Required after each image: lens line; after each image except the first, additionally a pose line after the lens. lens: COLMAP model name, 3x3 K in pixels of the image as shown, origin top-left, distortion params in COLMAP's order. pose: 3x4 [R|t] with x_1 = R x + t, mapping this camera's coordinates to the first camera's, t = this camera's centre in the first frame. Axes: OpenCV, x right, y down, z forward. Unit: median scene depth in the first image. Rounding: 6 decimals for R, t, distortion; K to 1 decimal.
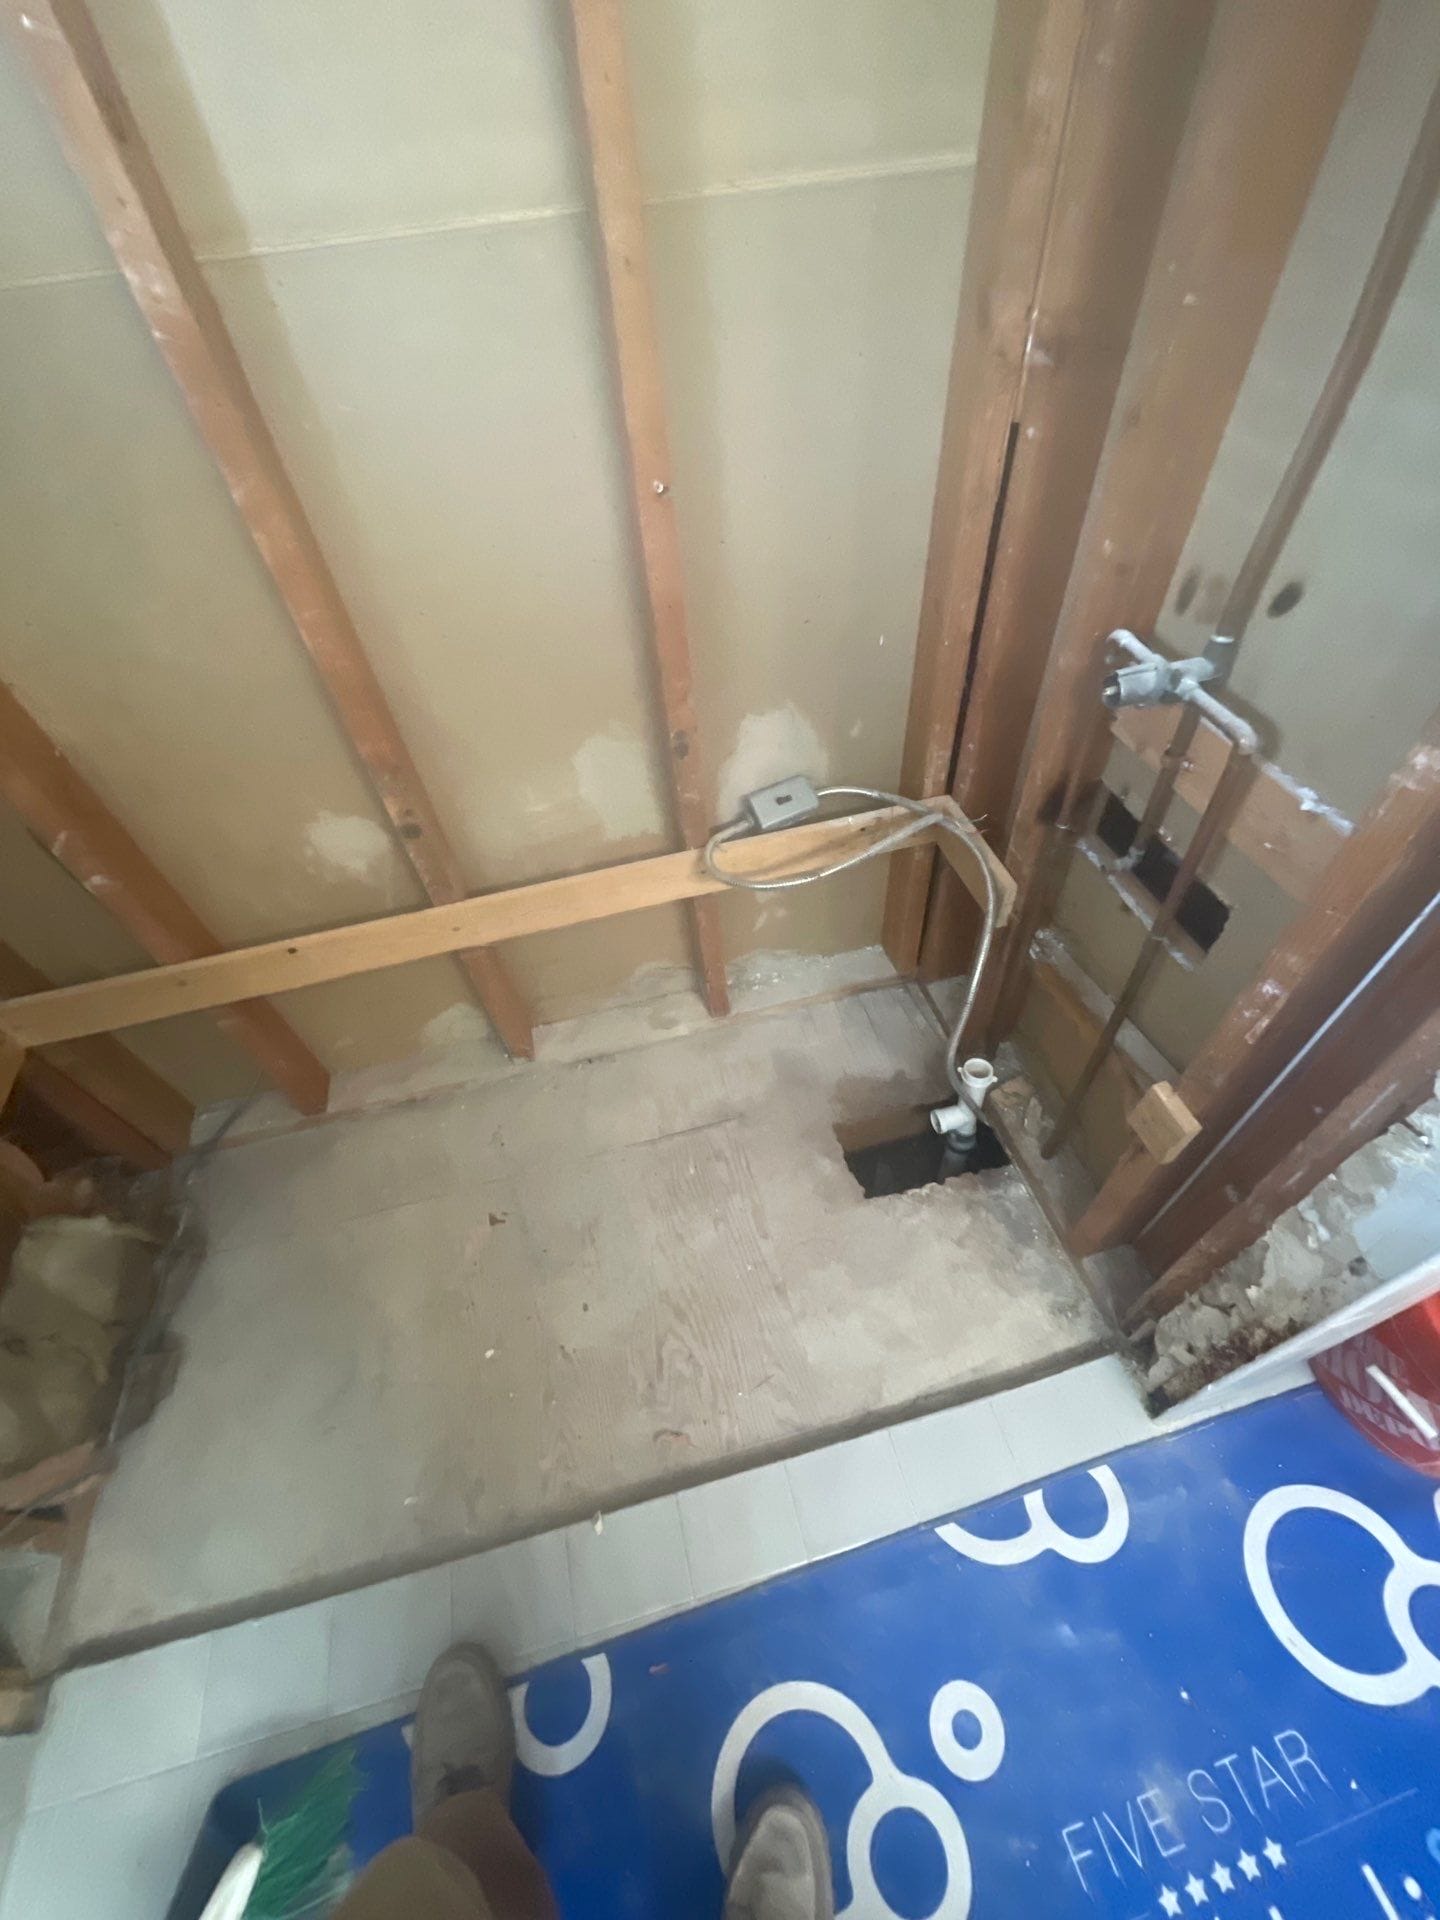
lens RADIAL K [[772.7, 0, 720.0], [0, 772.7, 958.4], [0, 0, 1]] dist [-0.003103, -0.000416]
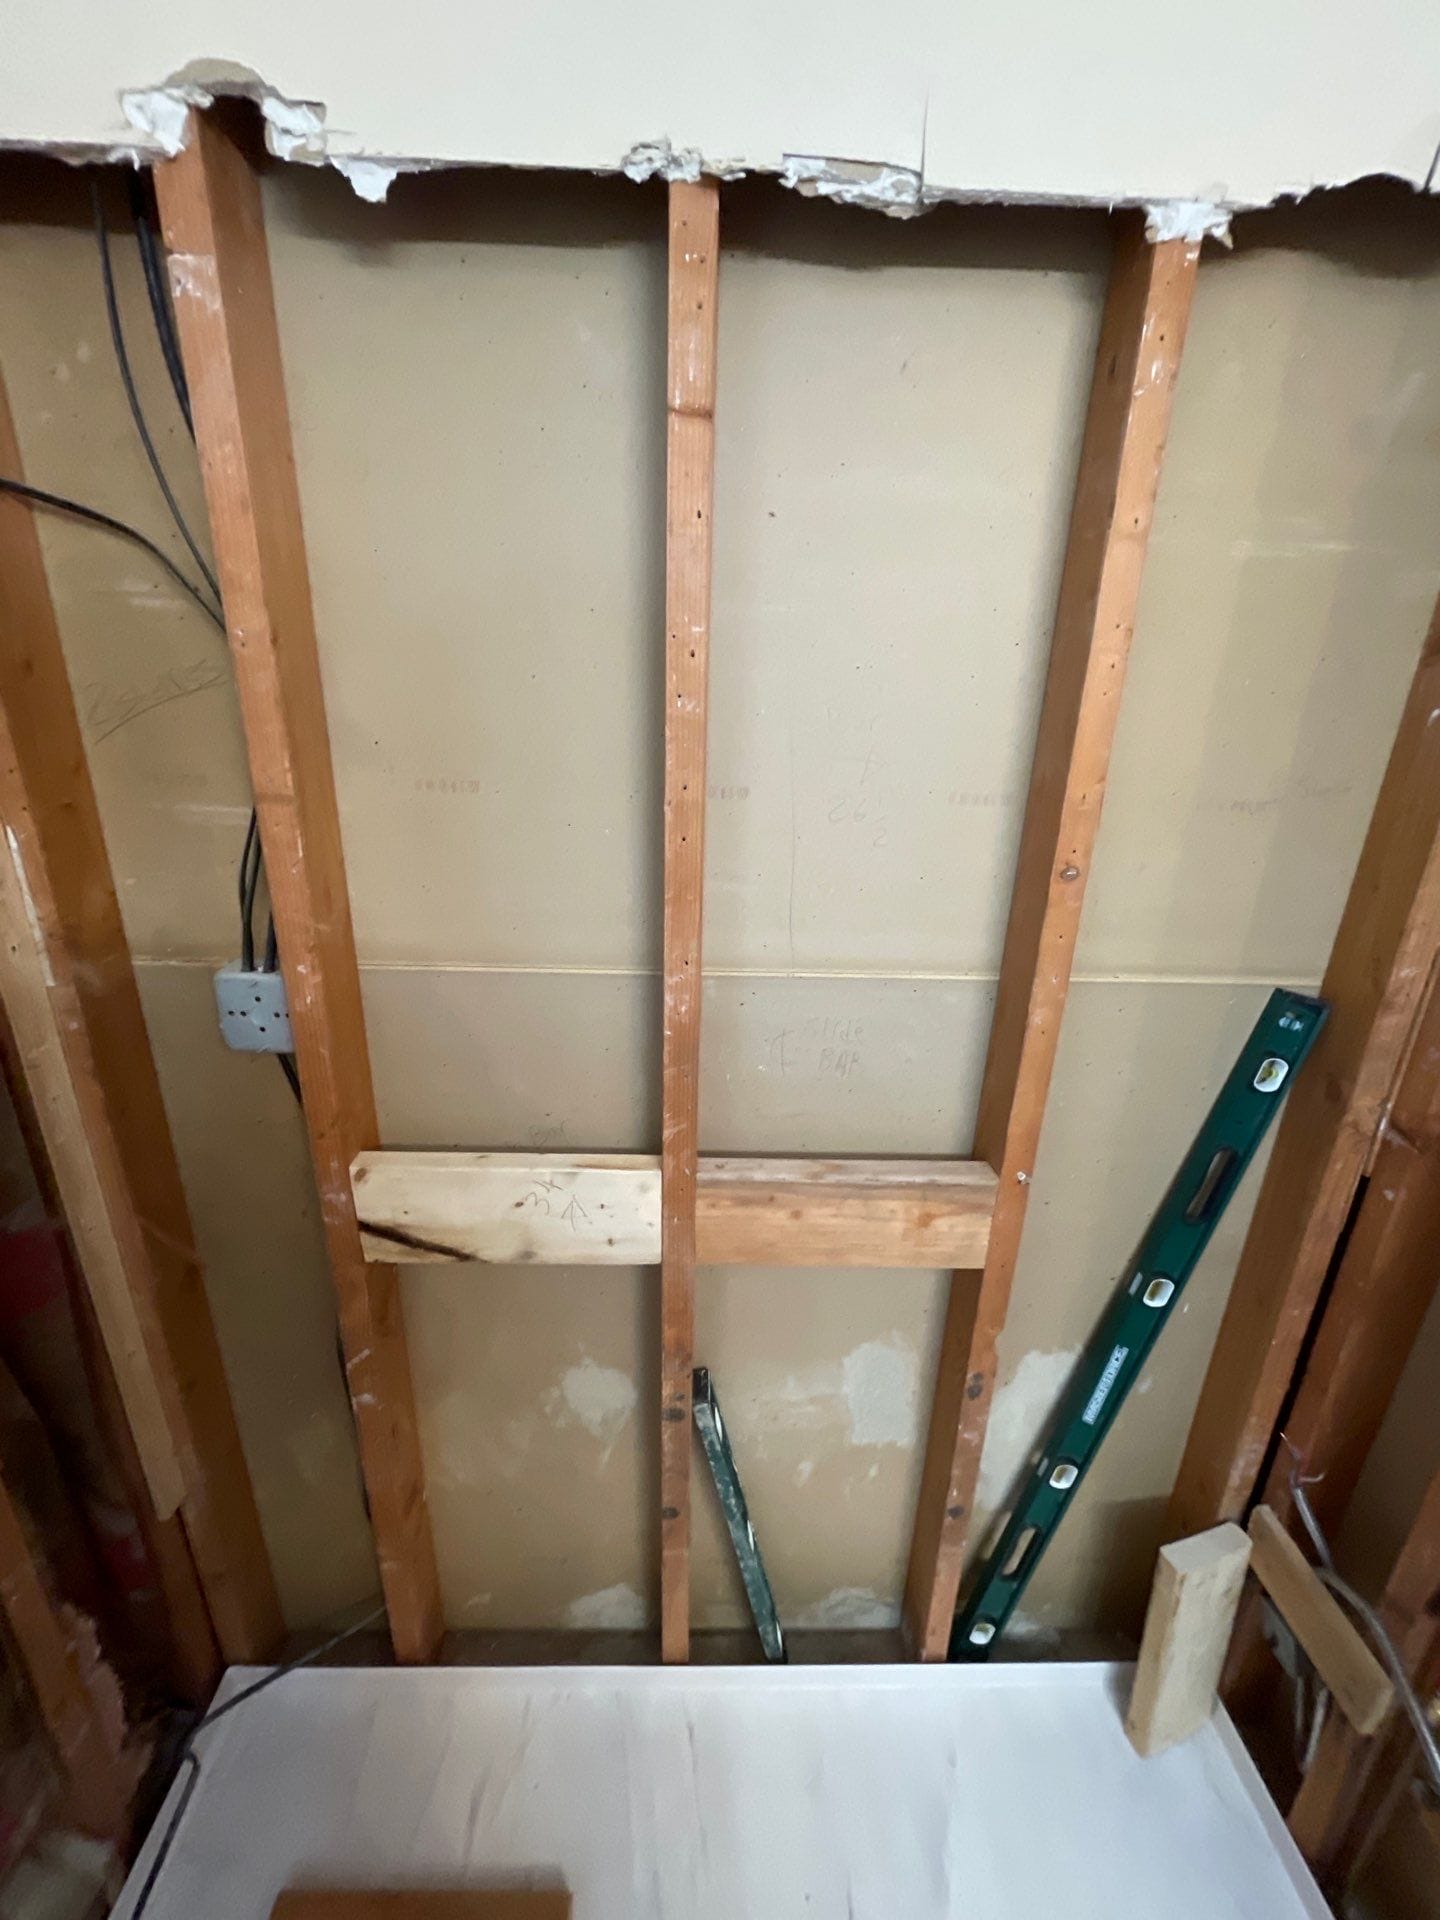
lens RADIAL K [[772.7, 0, 718.9], [0, 772.7, 961.2], [0, 0, 1]] dist [-0.003103, -0.000416]
pose [[0.971460, 0.163607, -0.171751, -0.292956], [-0.227035, 0.851057, -0.473452, -0.212970], [0.068710, 0.498933, 0.863912, -0.099170]]
